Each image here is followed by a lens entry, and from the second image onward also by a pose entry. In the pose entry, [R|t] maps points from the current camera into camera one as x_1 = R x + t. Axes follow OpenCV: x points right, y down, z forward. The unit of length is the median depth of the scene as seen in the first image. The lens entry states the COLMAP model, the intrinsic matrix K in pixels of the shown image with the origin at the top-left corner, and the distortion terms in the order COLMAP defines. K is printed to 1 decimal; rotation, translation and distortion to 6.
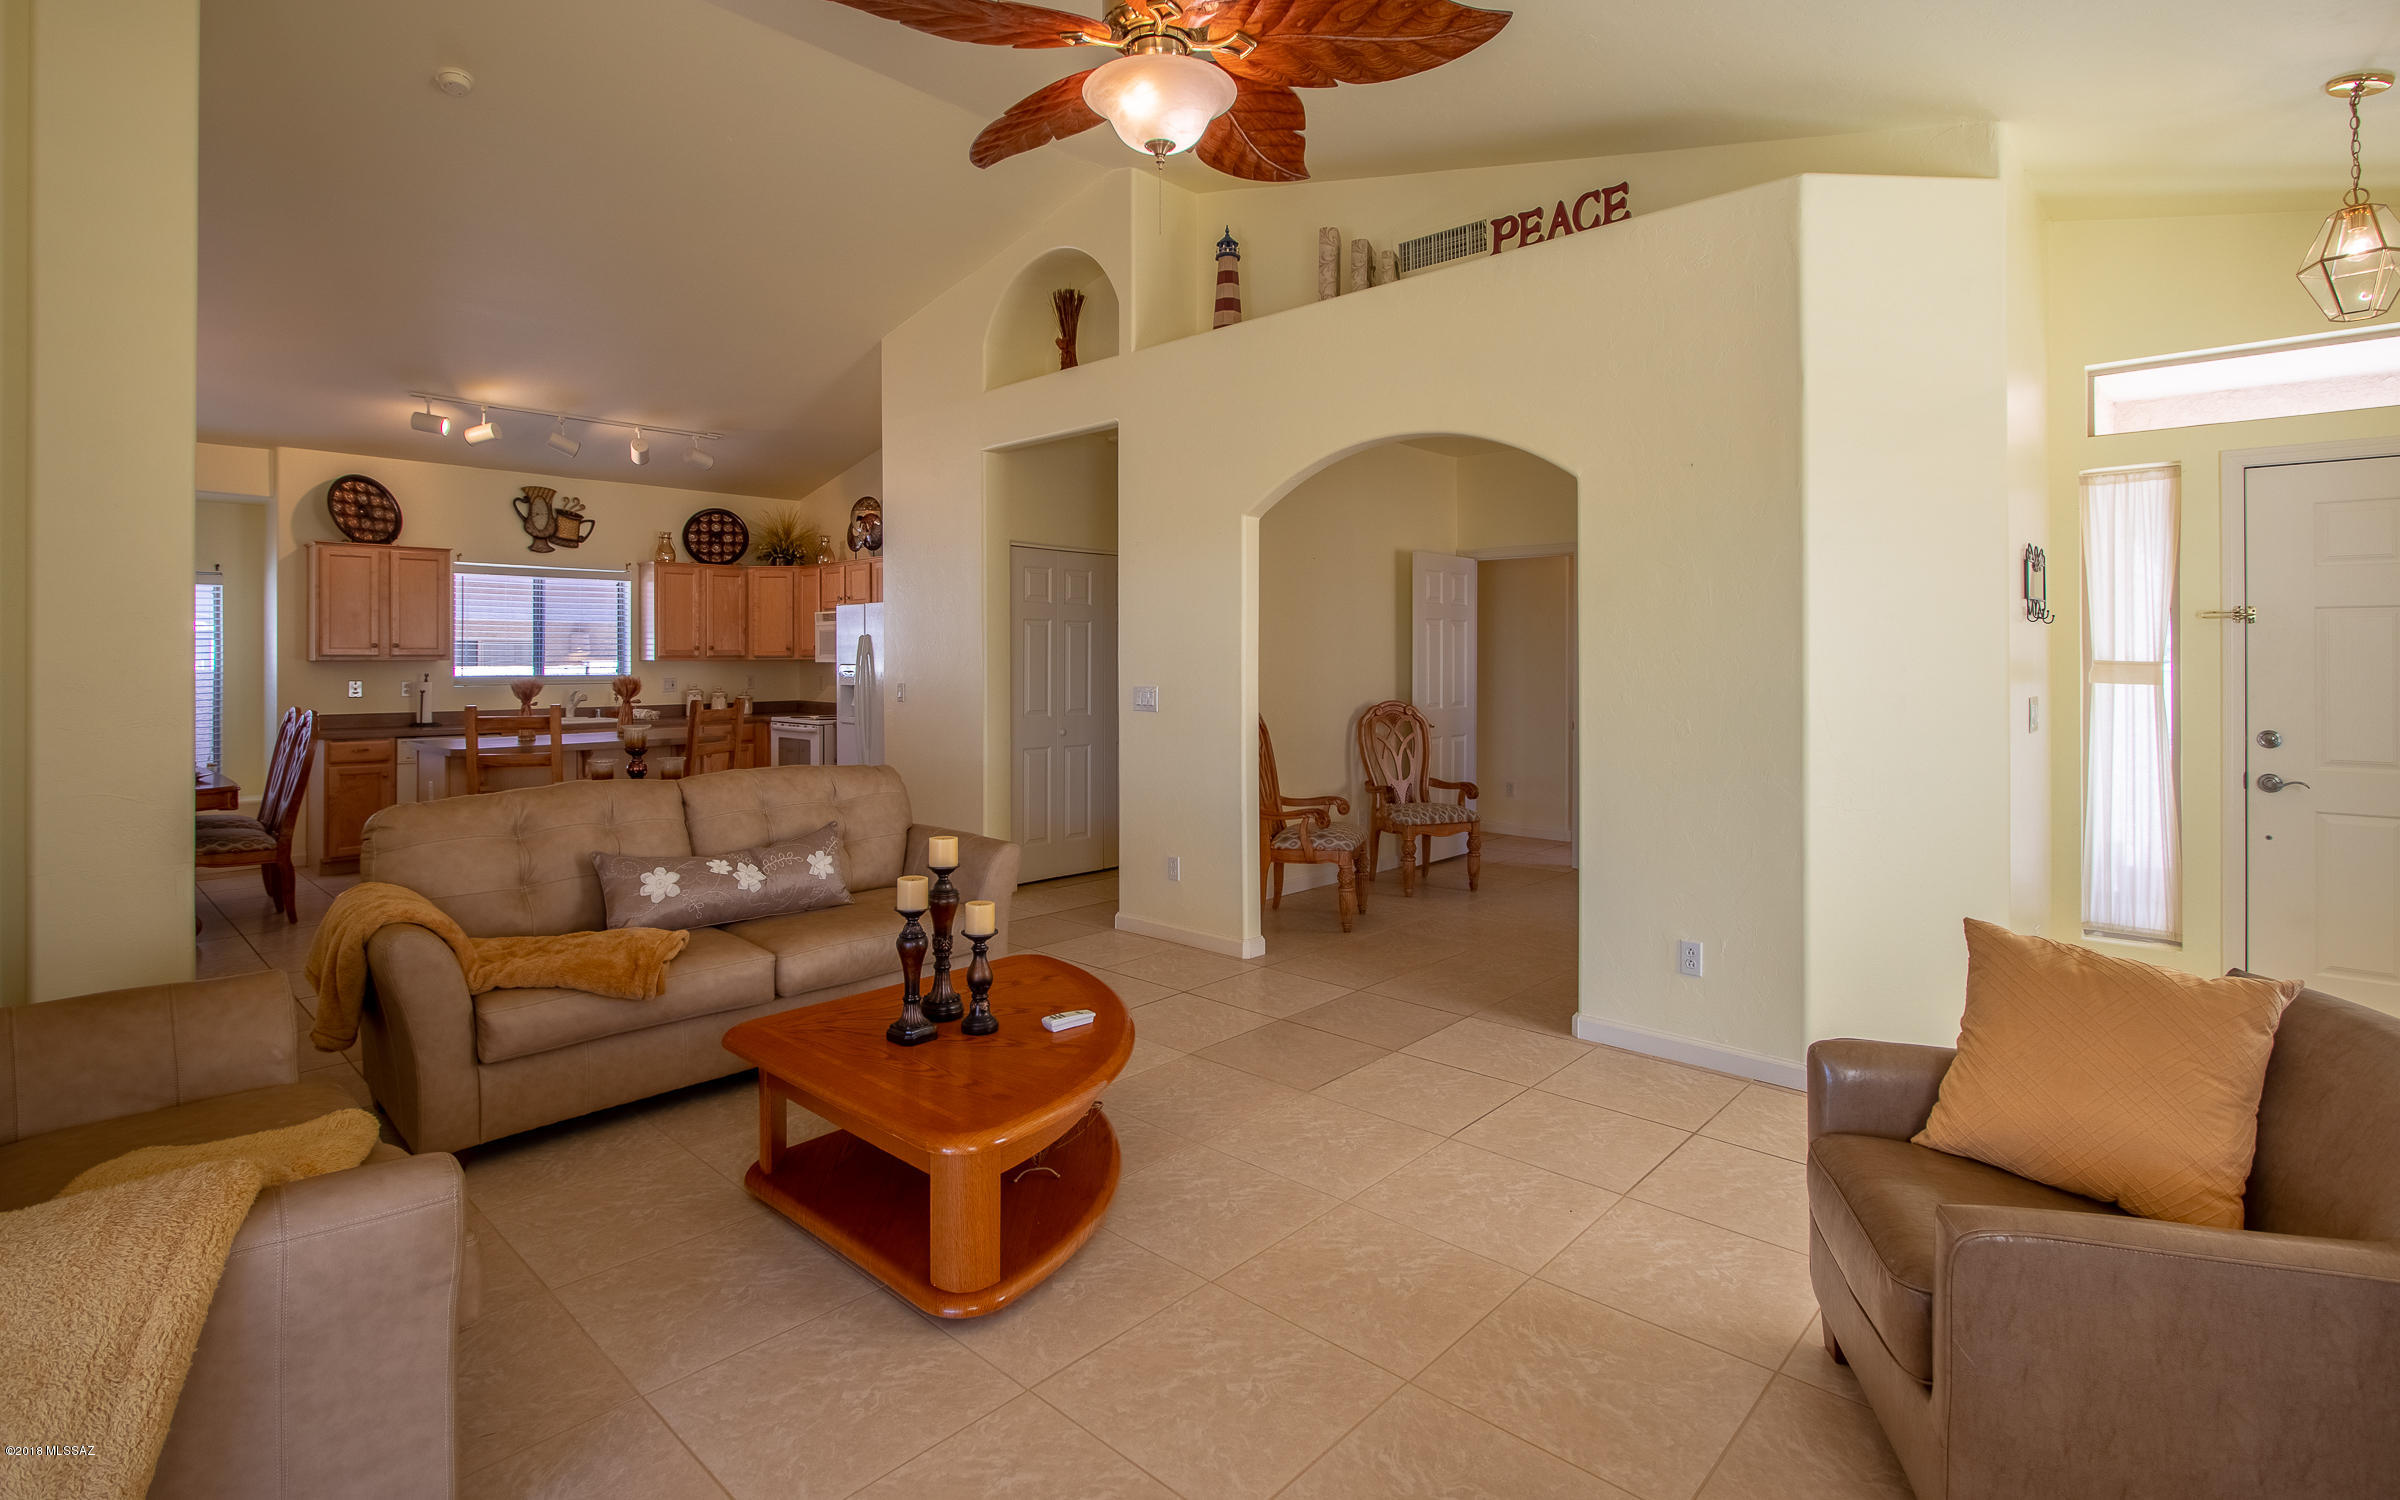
lens RADIAL K [[1135.7, 0, 1195.3], [0, 1135.7, 679.1], [0, 0, 1]] dist [0.017604, -0.000515]
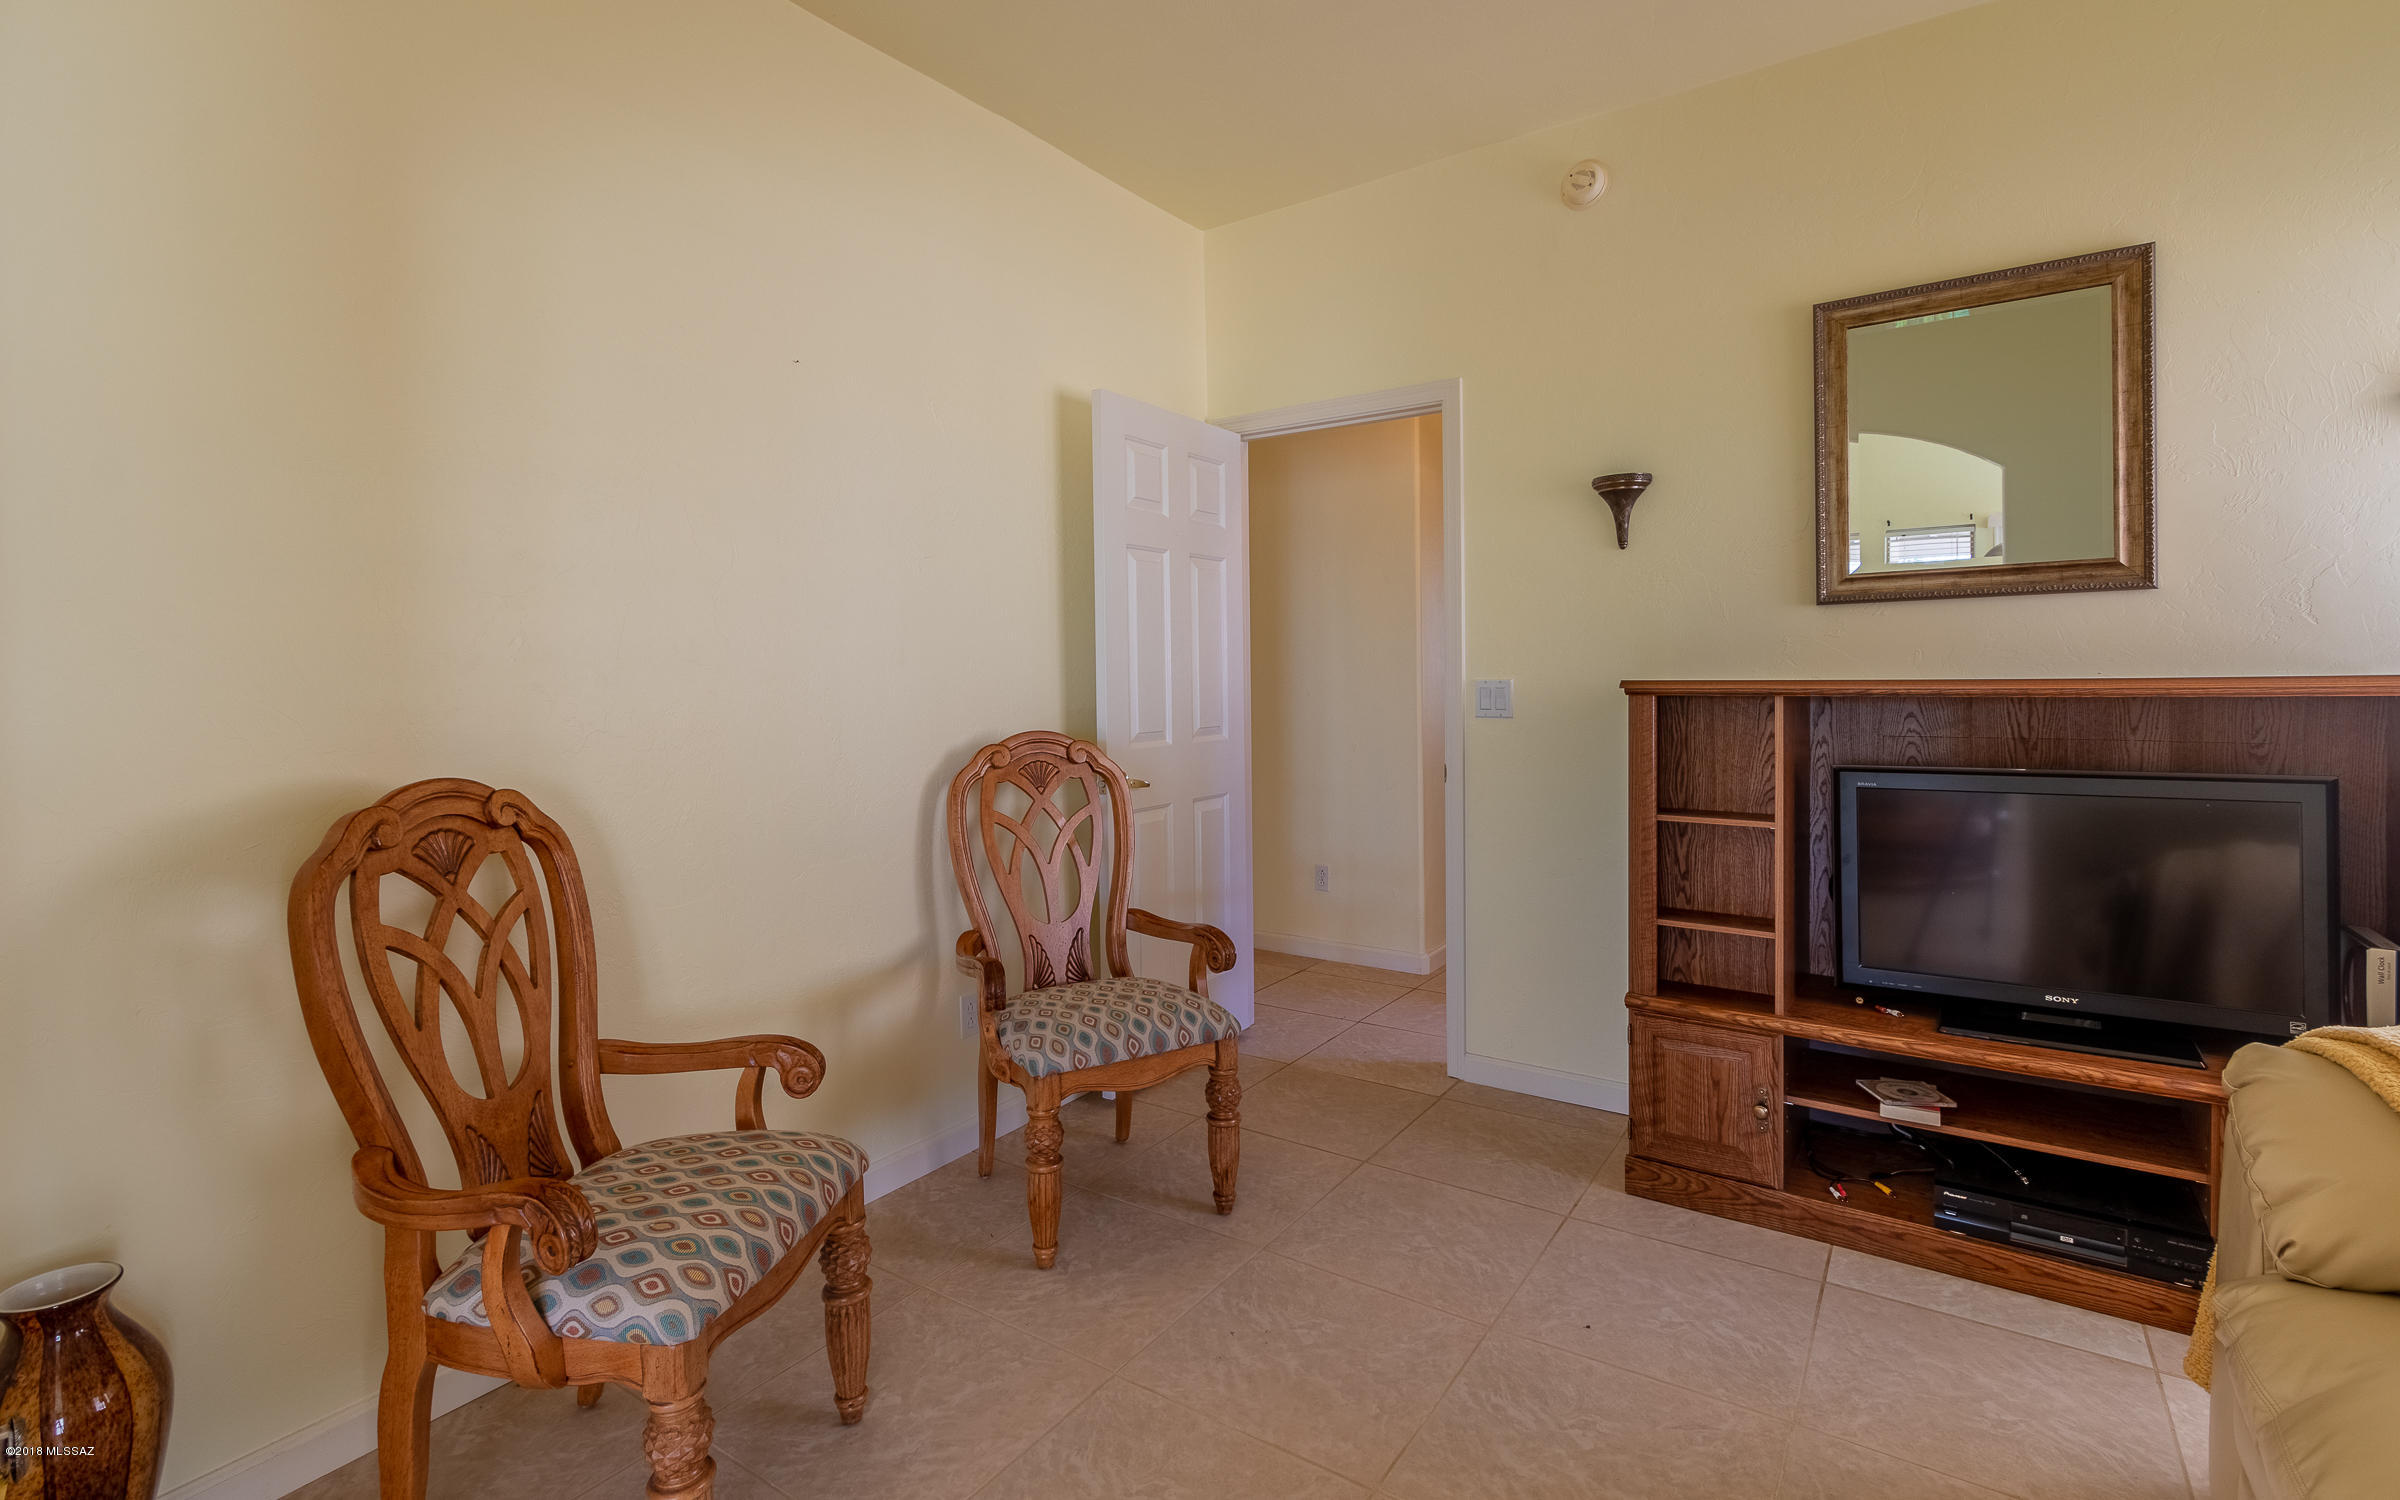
lens RADIAL K [[1135.7, 0, 1195.3], [0, 1135.7, 679.1], [0, 0, 1]] dist [0.017604, -0.000515]
pose [[0.988943, -0.011897, 0.147819, 0.167990], [0.013766, 0.999838, -0.011626, 0.005571], [-0.147657, 0.013533, 0.988946, 0.572138]]
